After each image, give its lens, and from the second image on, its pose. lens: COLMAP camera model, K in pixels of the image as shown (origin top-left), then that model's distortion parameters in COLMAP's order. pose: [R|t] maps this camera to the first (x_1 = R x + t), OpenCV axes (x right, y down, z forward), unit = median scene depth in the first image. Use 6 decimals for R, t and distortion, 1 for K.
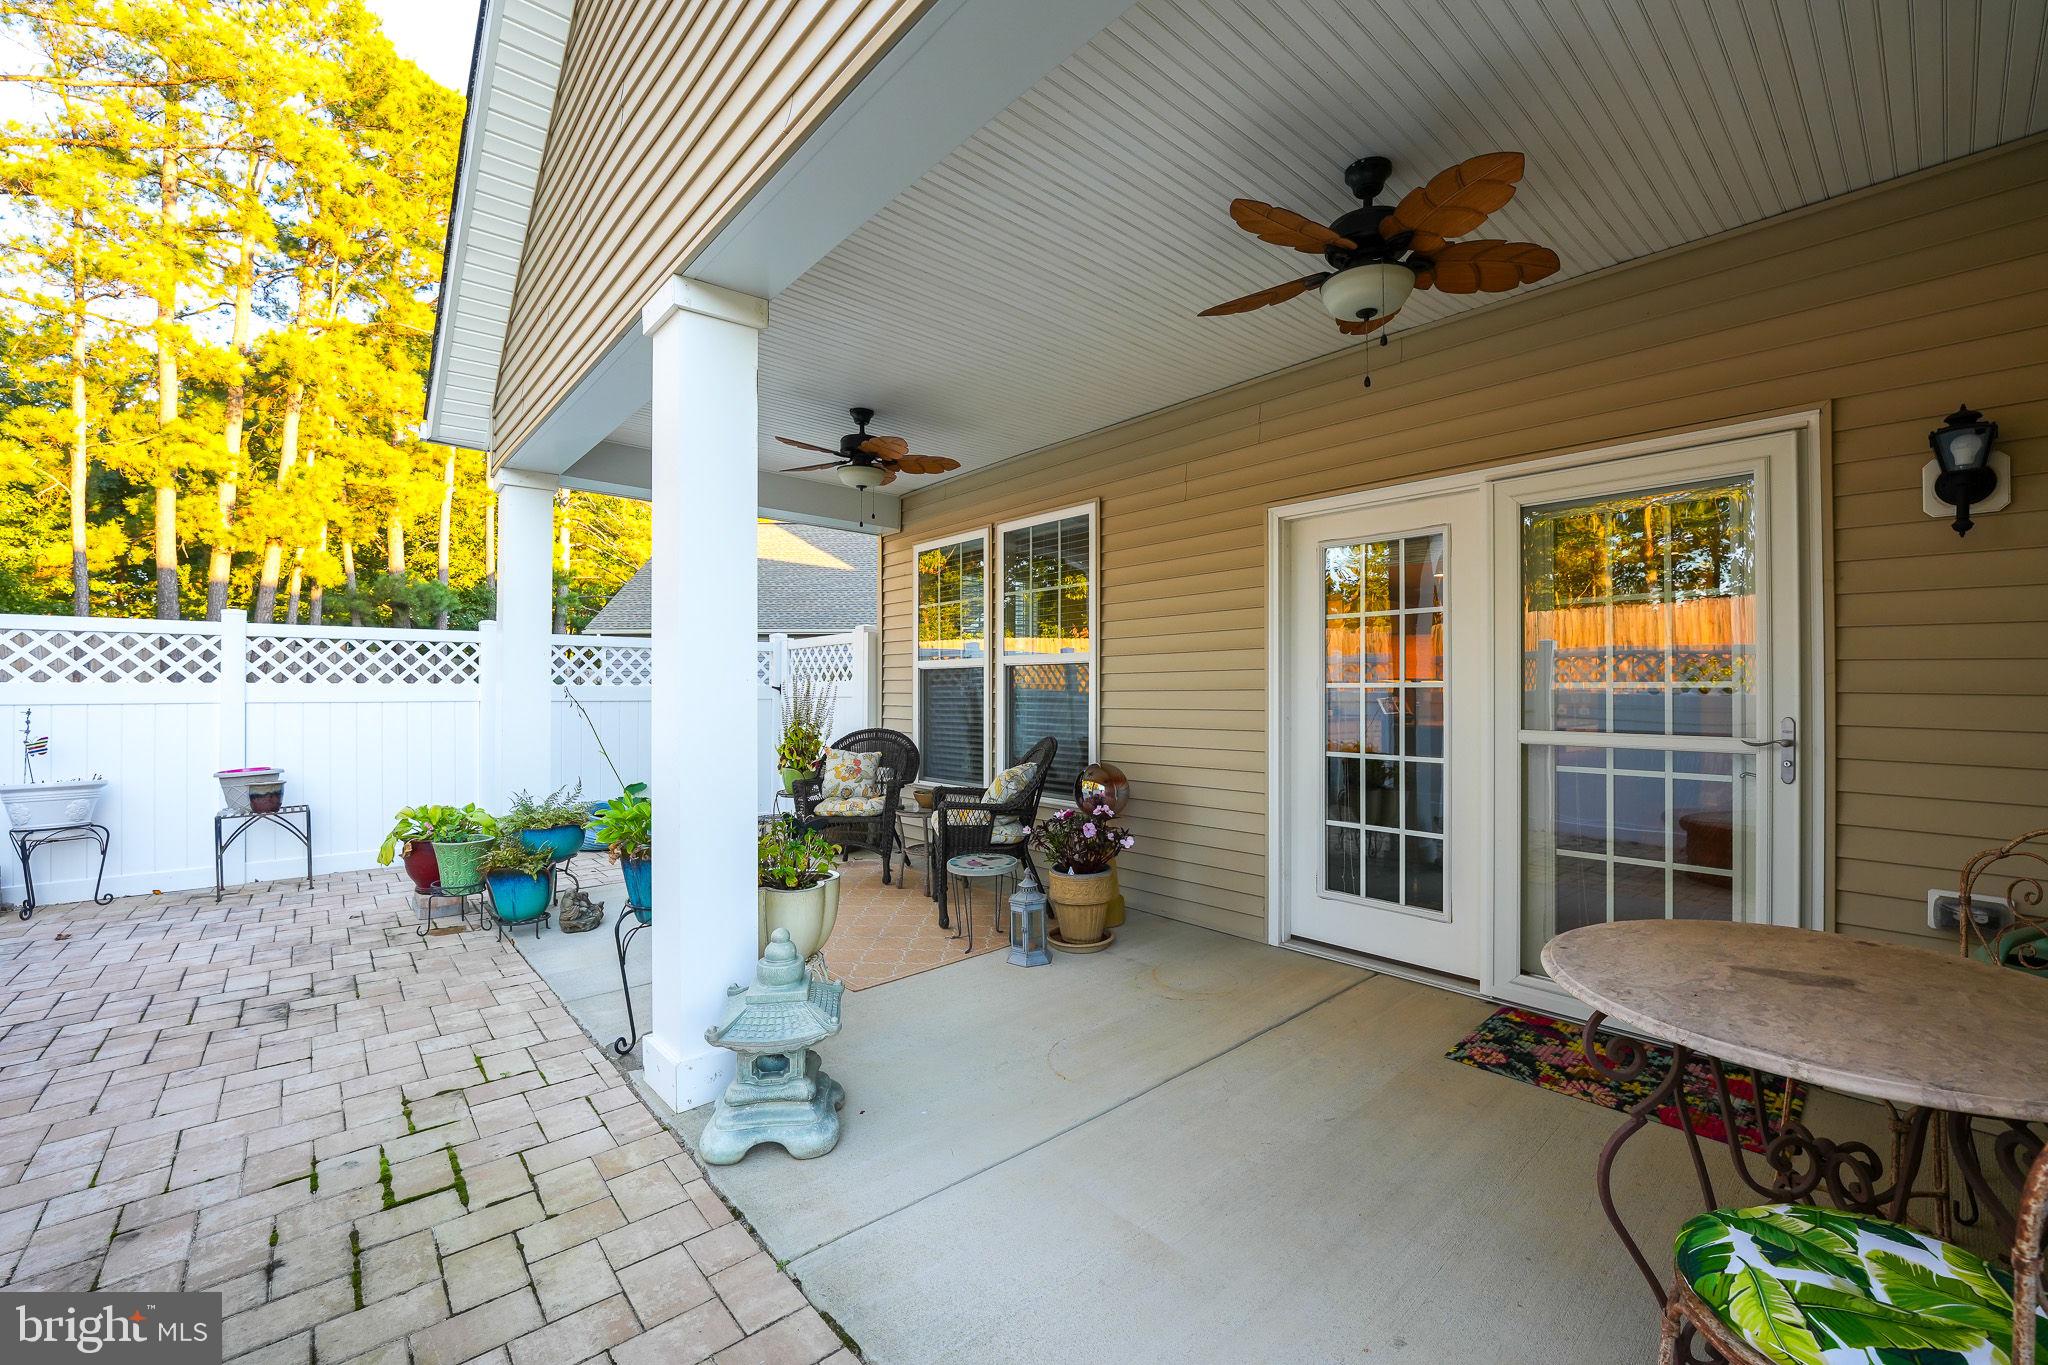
lens RADIAL K [[833.7, 0, 1019.6], [0, 833.7, 680.6], [0, 0, 1]] dist [-0.014964, 0.000016]
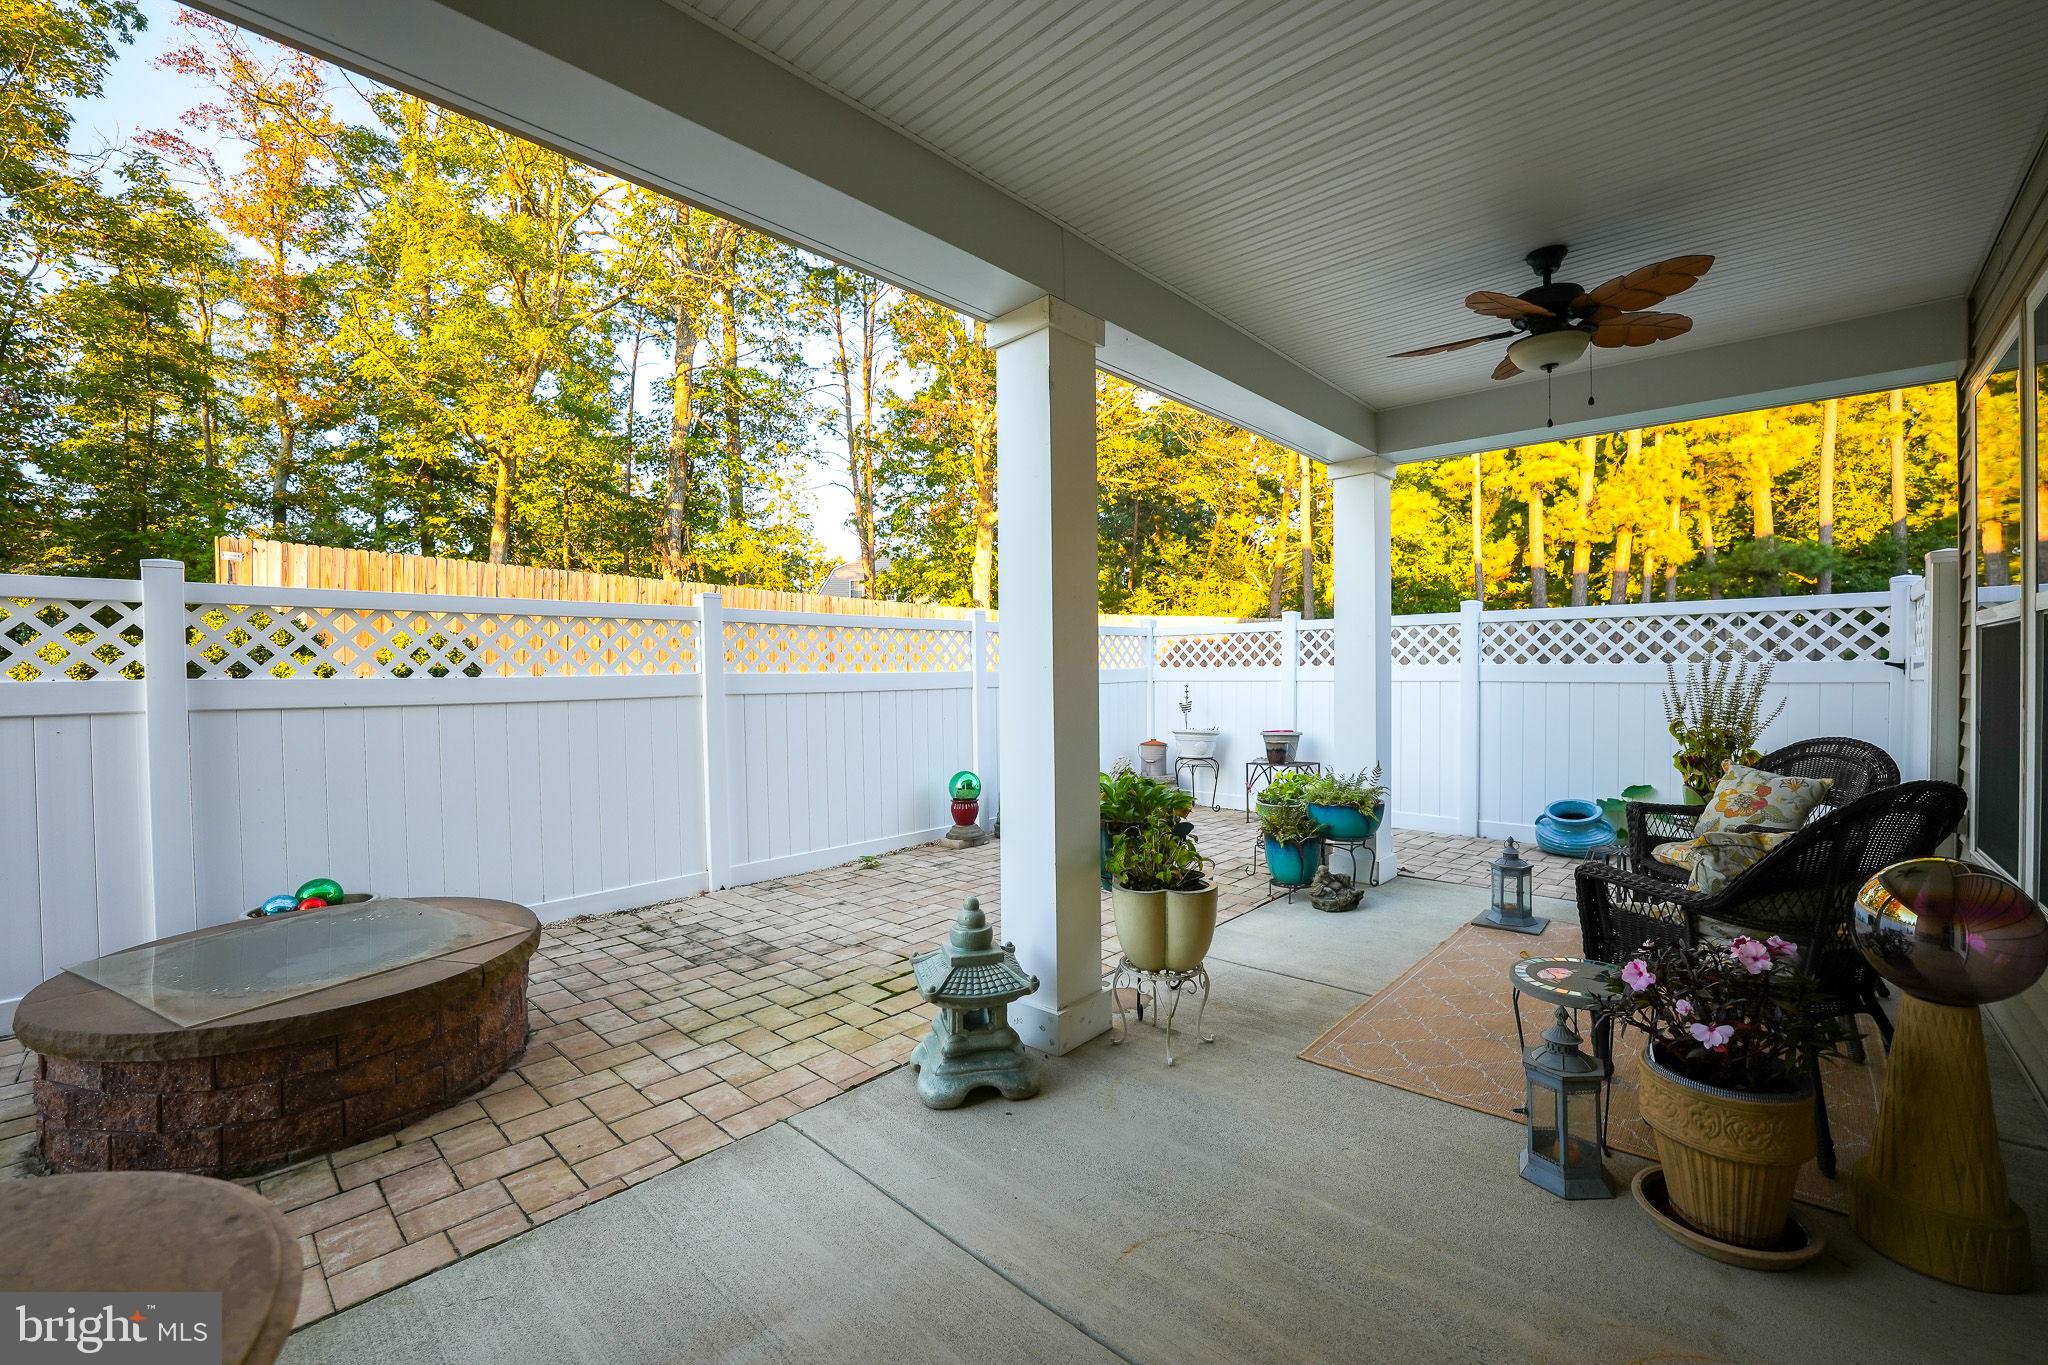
lens RADIAL K [[833.7, 0, 1019.6], [0, 833.7, 680.6], [0, 0, 1]] dist [-0.014964, 0.000016]
pose [[0.100912, 0.010677, -0.994838, 0.186421], [0.018621, 0.999747, 0.012618, 0.000646], [0.994721, -0.019798, 0.100688, 0.223674]]
